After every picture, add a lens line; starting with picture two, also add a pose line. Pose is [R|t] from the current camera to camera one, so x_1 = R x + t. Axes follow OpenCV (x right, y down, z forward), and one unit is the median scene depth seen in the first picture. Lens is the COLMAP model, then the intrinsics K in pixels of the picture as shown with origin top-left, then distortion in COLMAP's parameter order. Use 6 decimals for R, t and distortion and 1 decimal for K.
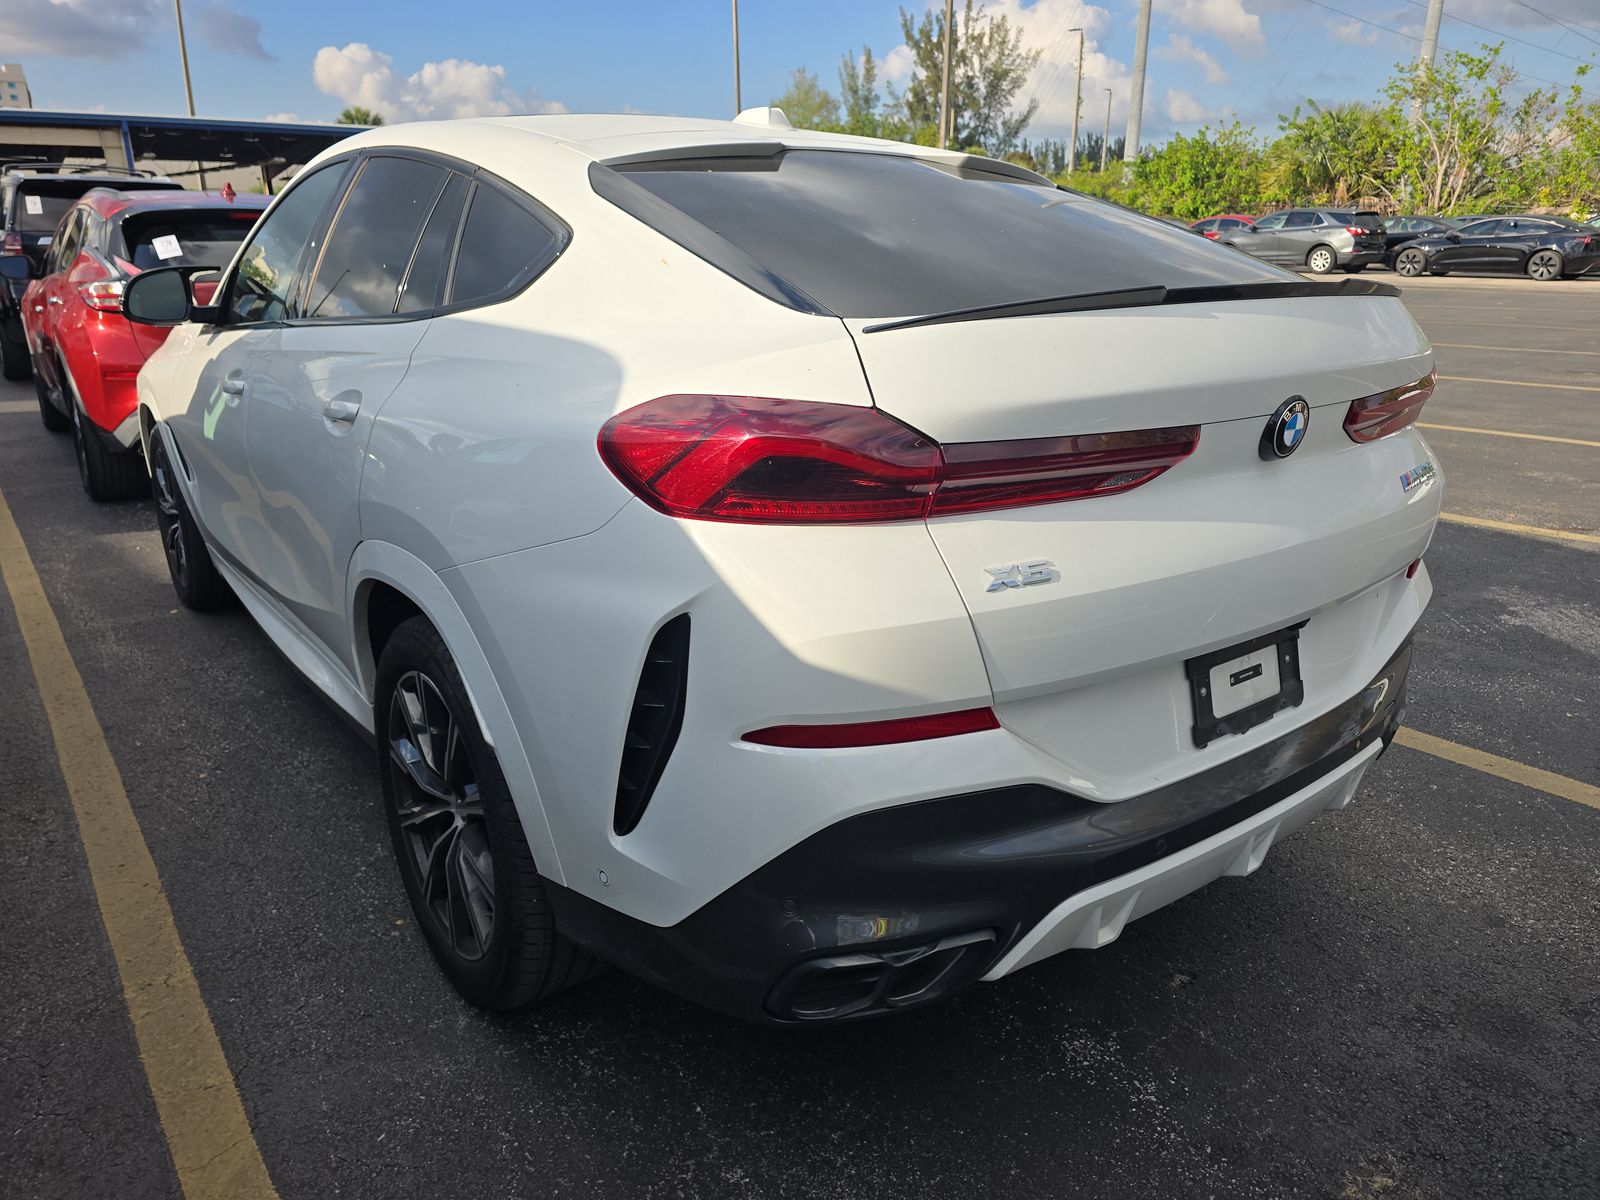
lens RADIAL K [[1081.5, 0, 800.0], [0, 1081.5, 600.0], [0, 0, 1]] dist [0.049099, -0.057899]
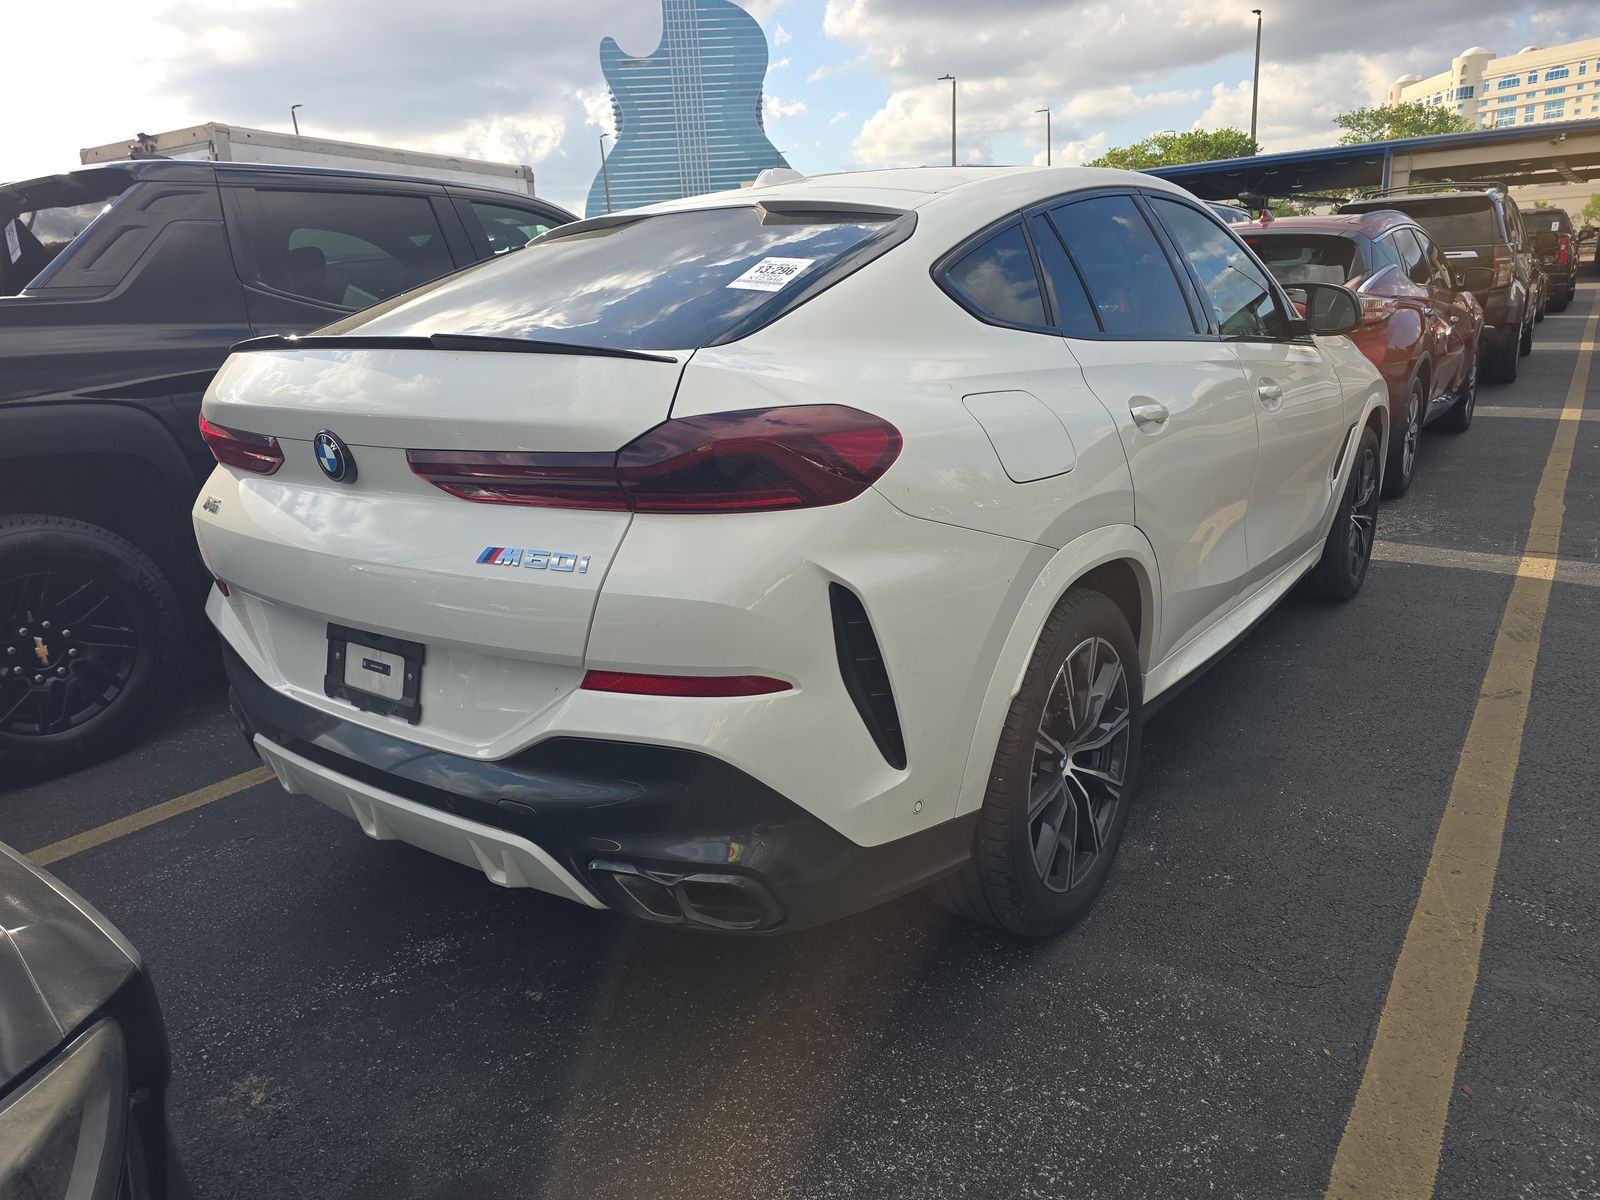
lens RADIAL K [[1081.5, 0, 800.0], [0, 1081.5, 600.0], [0, 0, 1]] dist [0.049099, -0.057899]
pose [[0.274294, 0.248835, -0.928894, 1.558909], [-0.253044, 0.950577, 0.179922, -0.316936], [0.927756, 0.185699, 0.323704, 0.999428]]
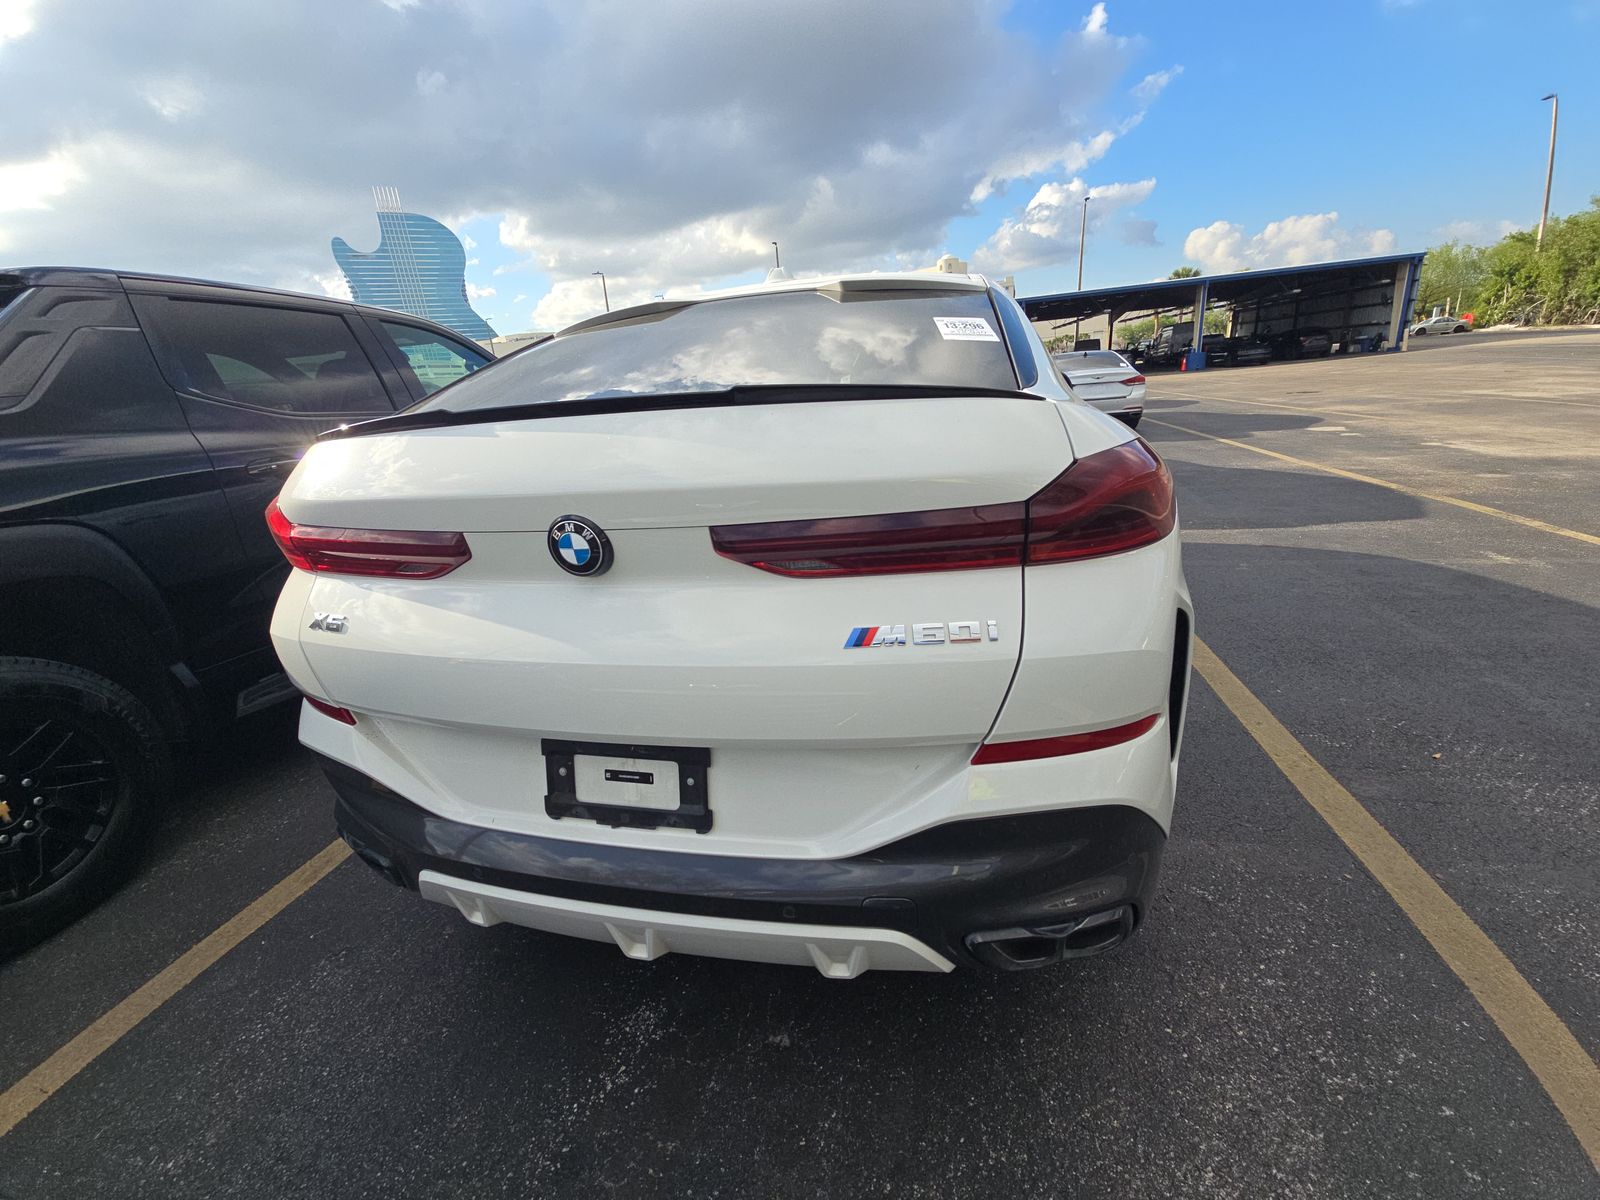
lens RADIAL K [[646.9, 0, 800.0], [0, 646.9, 600.0], [0, 0, 1]] dist [0.009602, -0.006312]
pose [[0.629916, 0.193031, -0.752293, 0.918856], [-0.164605, 0.979799, 0.113578, -0.189050], [0.759019, 0.052287, 0.648965, 0.691235]]
